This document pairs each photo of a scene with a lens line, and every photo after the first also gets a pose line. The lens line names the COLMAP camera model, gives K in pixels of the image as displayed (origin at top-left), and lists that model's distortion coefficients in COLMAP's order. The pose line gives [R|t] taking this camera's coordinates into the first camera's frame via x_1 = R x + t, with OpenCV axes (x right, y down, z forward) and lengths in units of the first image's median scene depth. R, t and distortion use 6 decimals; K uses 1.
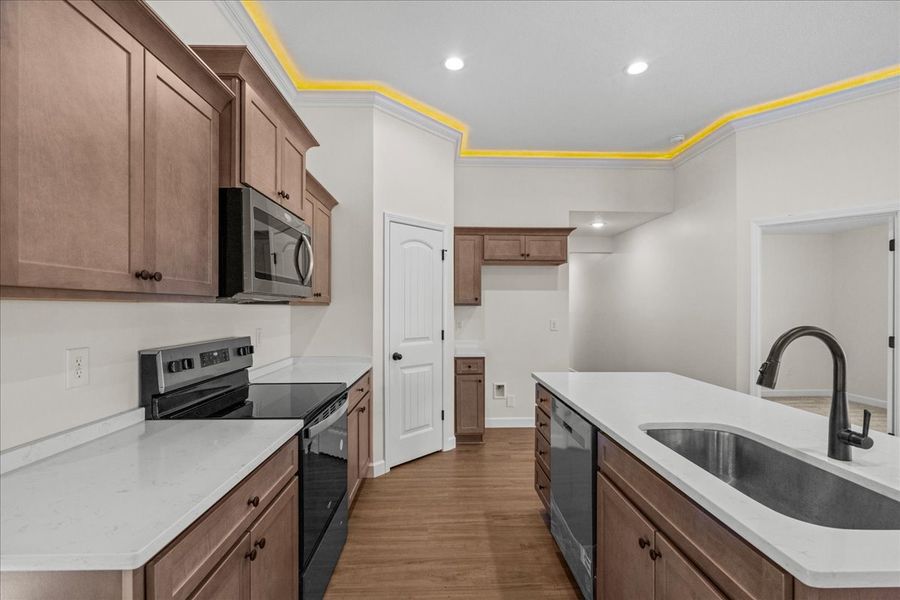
lens RADIAL K [[402.1, 0, 450.8], [0, 402.1, 307.4], [0, 0, 1]] dist [-0.003404, 0.001054]
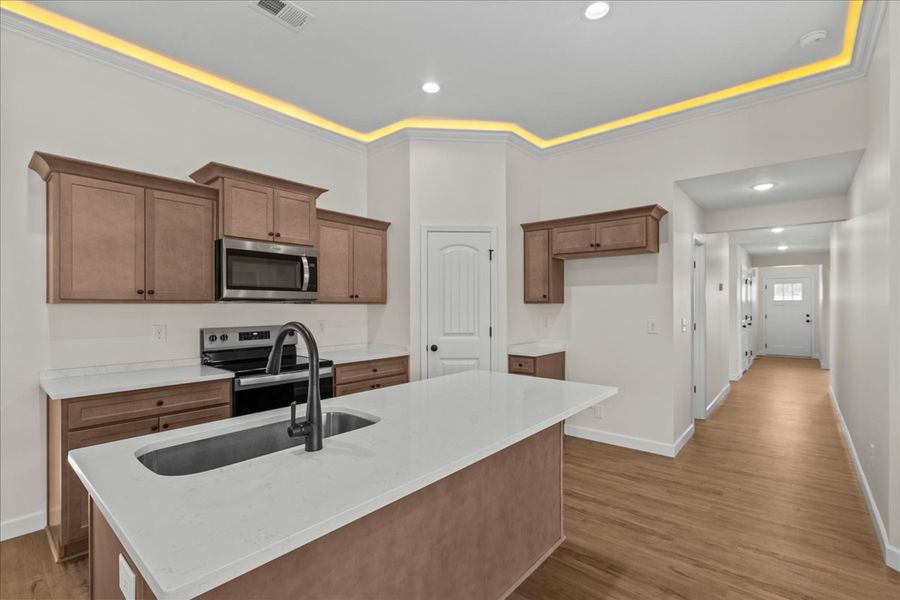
lens RADIAL K [[407.9, 0, 449.3], [0, 407.9, 303.7], [0, 0, 1]] dist [-0.002132, -0.000318]
pose [[0.742539, -0.004620, -0.669786, 0.621642], [0.002894, 0.999989, -0.003689, -0.000508], [0.669796, 0.000801, 0.742545, 0.146377]]
